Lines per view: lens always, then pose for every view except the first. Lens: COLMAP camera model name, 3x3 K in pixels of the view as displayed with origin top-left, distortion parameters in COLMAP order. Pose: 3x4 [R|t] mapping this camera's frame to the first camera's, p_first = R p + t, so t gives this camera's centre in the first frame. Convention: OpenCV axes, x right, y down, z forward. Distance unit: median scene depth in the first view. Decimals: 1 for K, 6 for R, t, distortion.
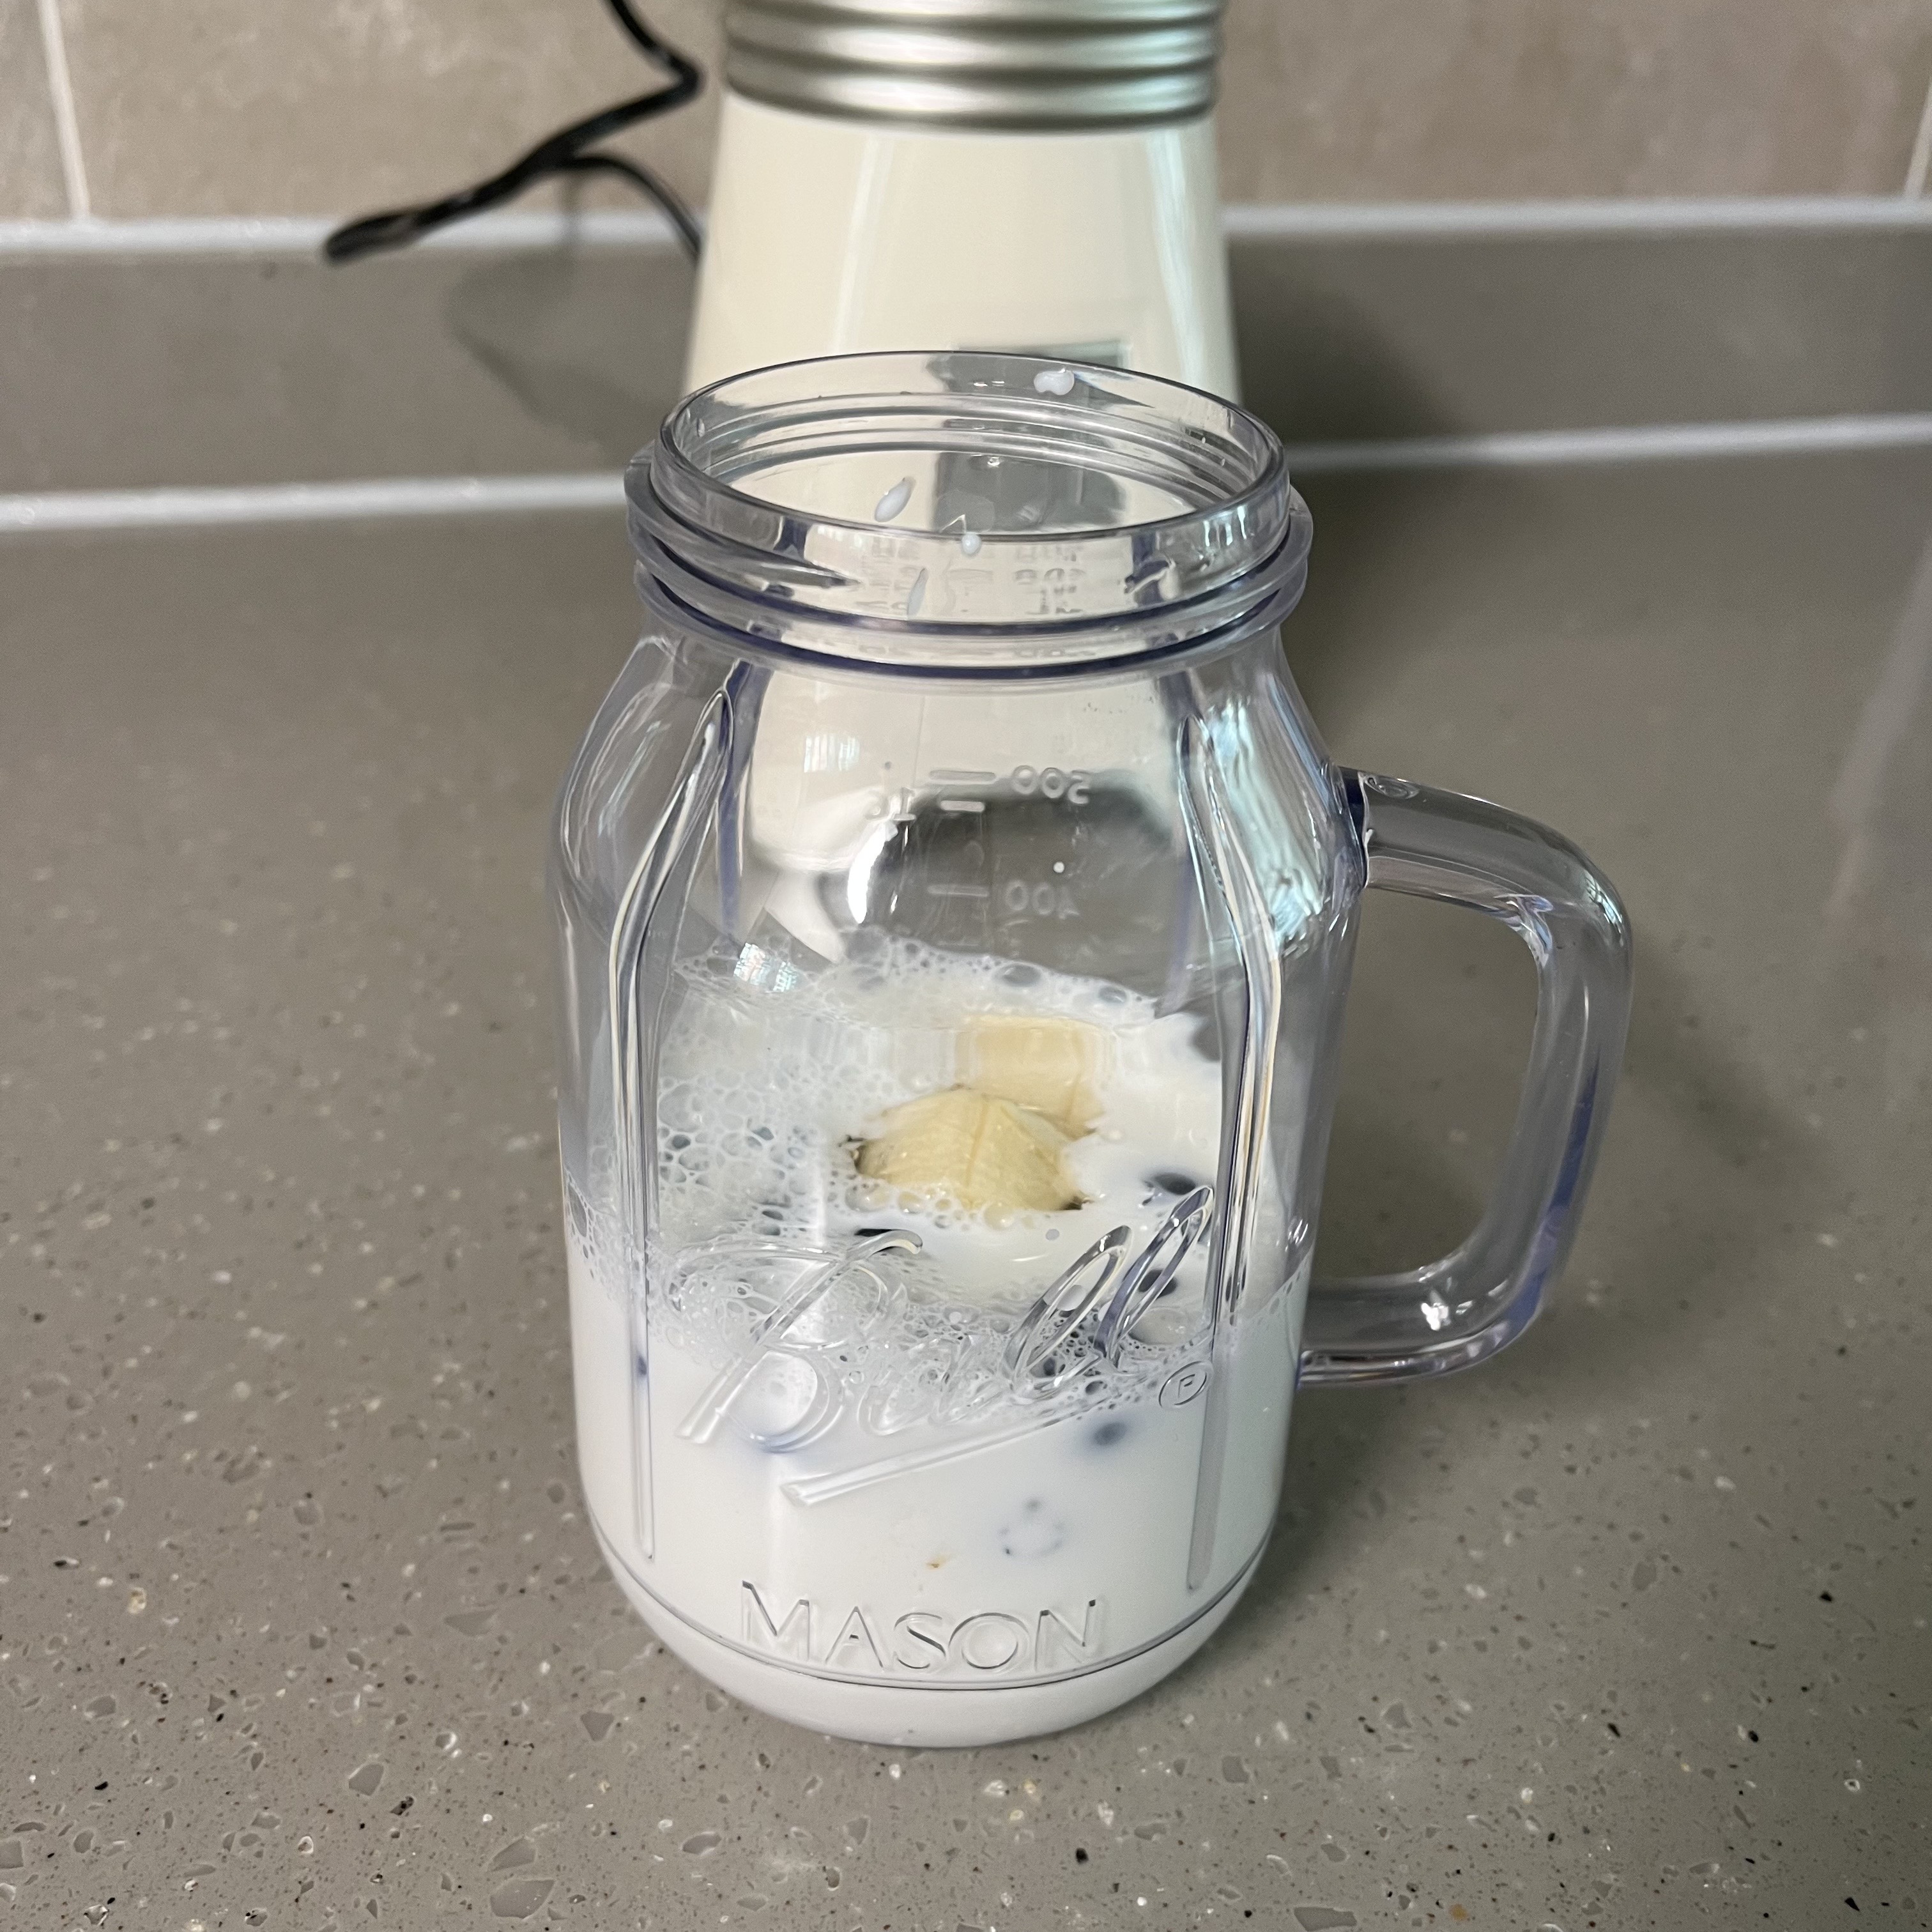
lens RADIAL K [[2096.3, 0, 942.5], [0, 2096.3, 972.7], [0, 0, 1]] dist [0.008595, 0.029463]
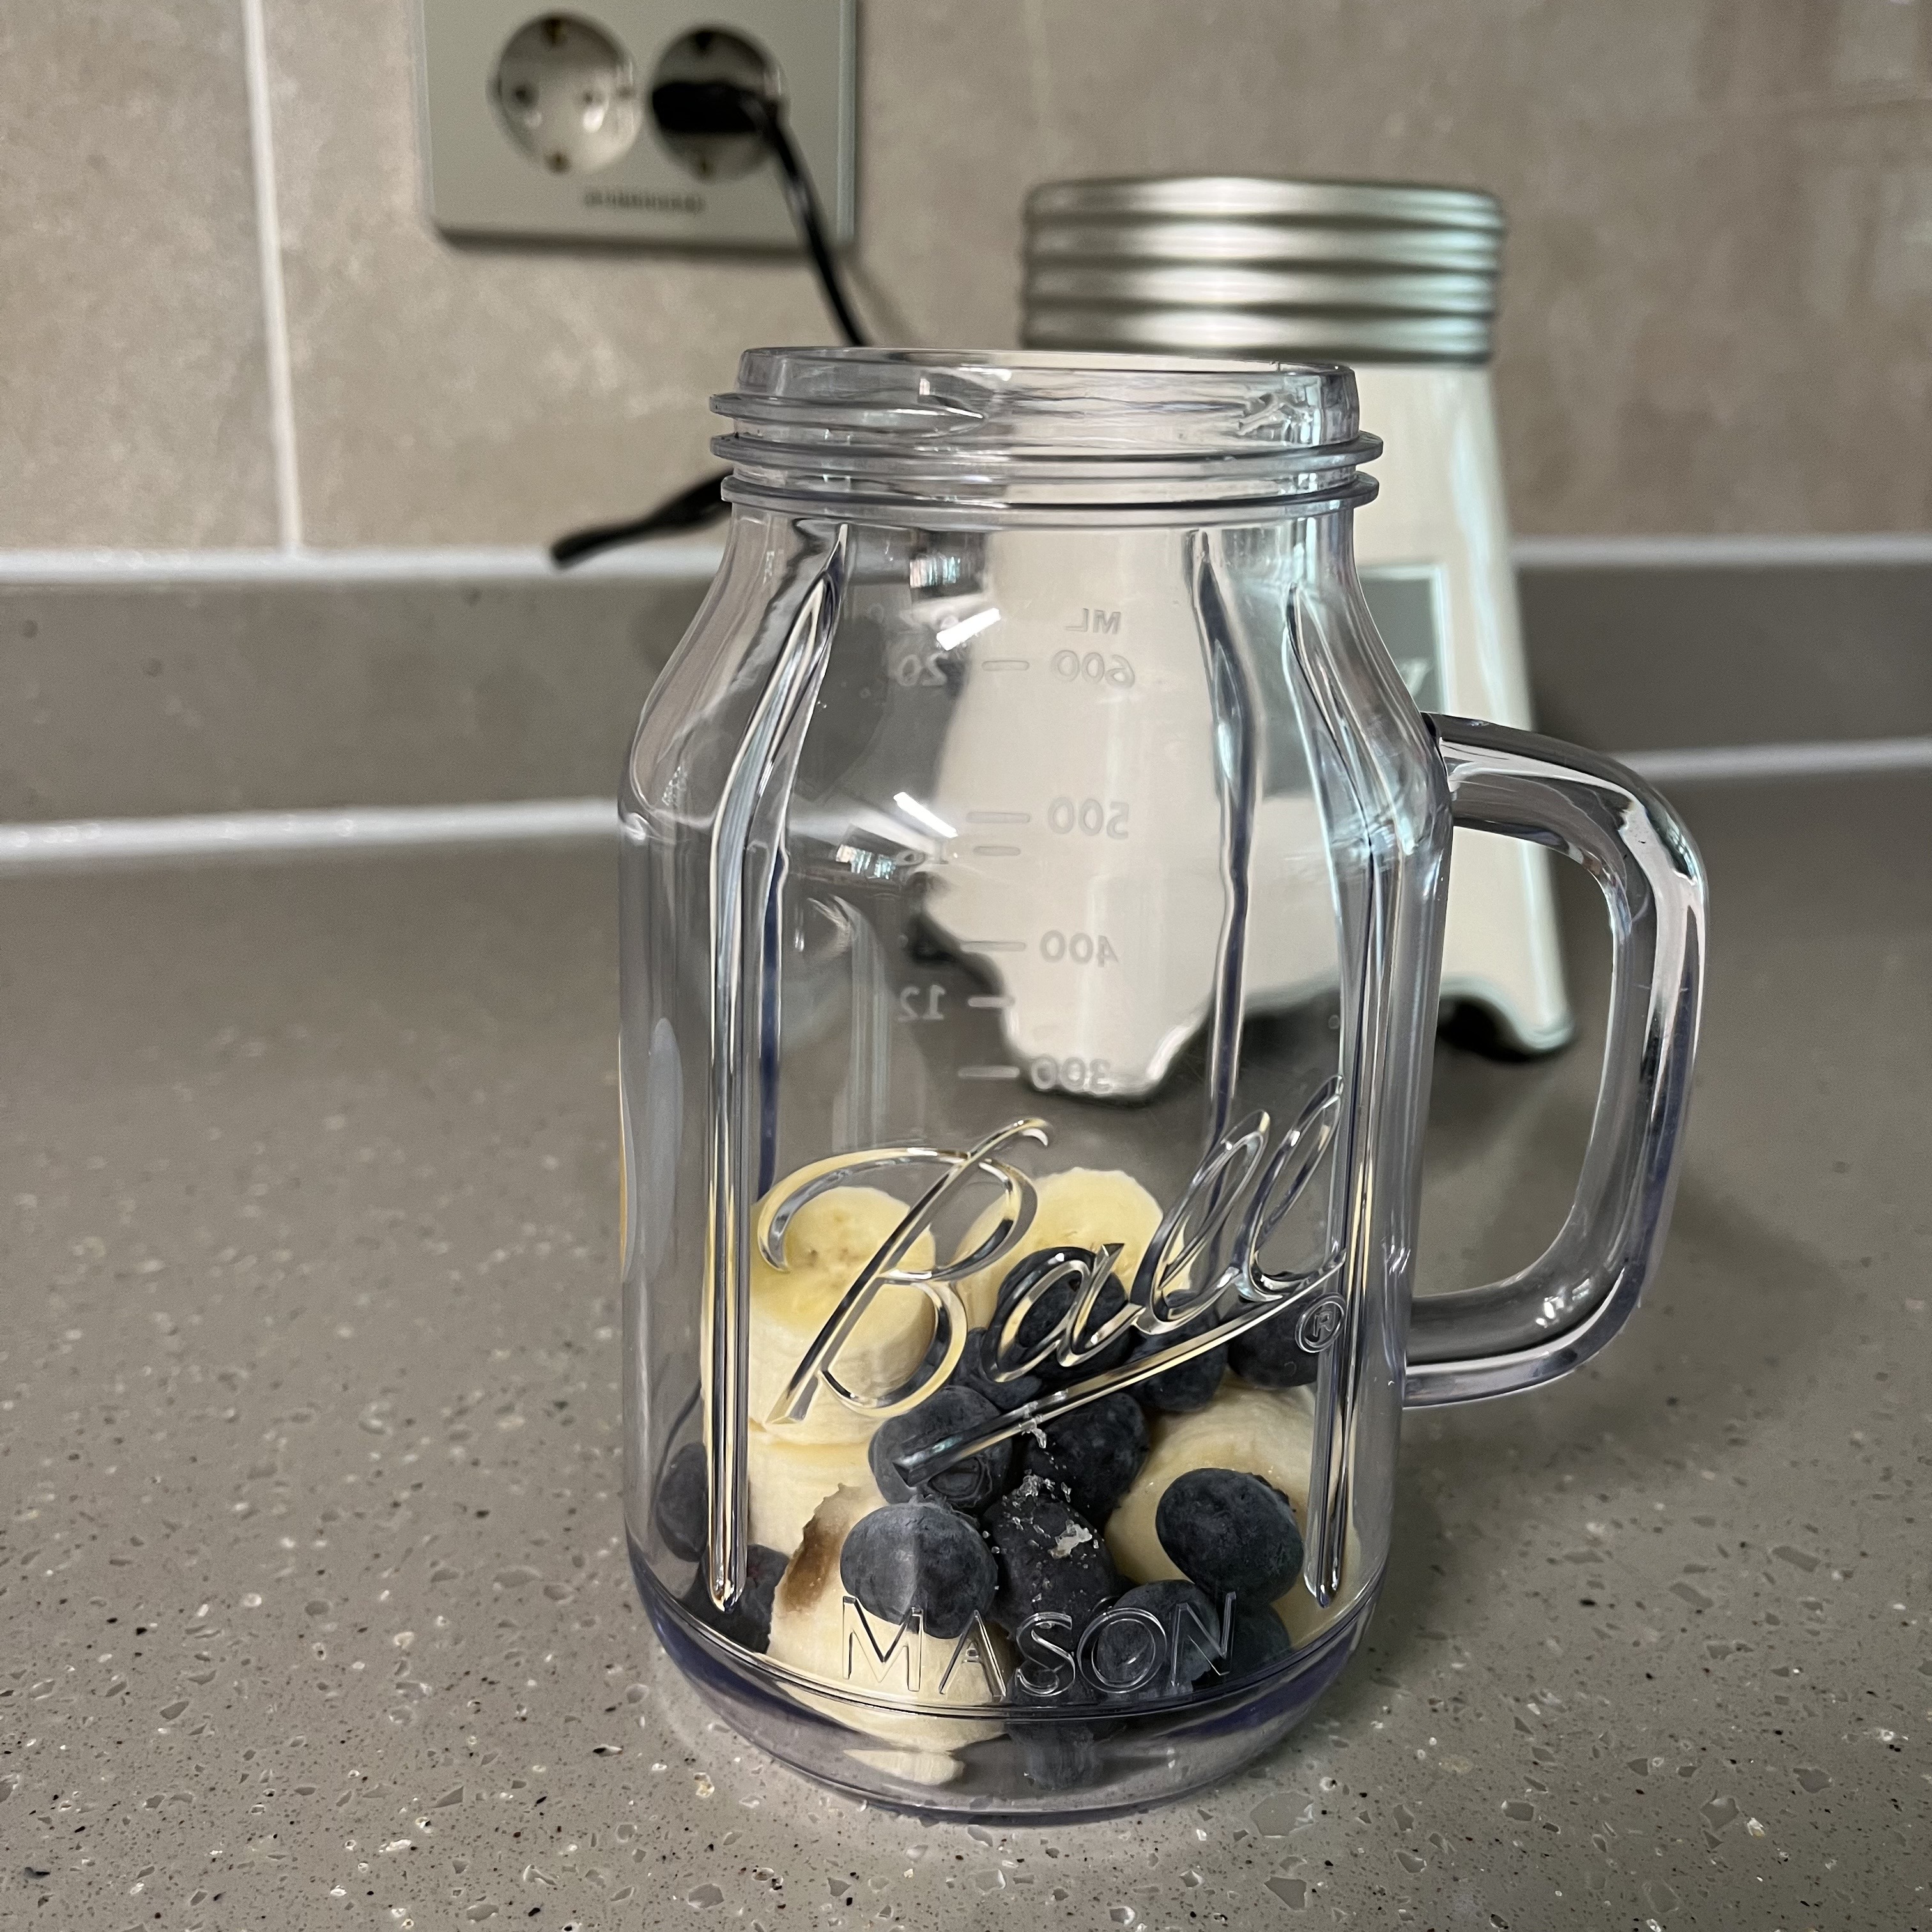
lens RADIAL K [[2096.3, 0, 942.5], [0, 2096.3, 972.7], [0, 0, 1]] dist [0.008595, 0.029463]
pose [[0.998007, -0.026901, 0.057076, -0.282653], [0.039268, 0.972844, -0.228107, 0.152810], [-0.049390, 0.229894, 0.971962, 0.079132]]
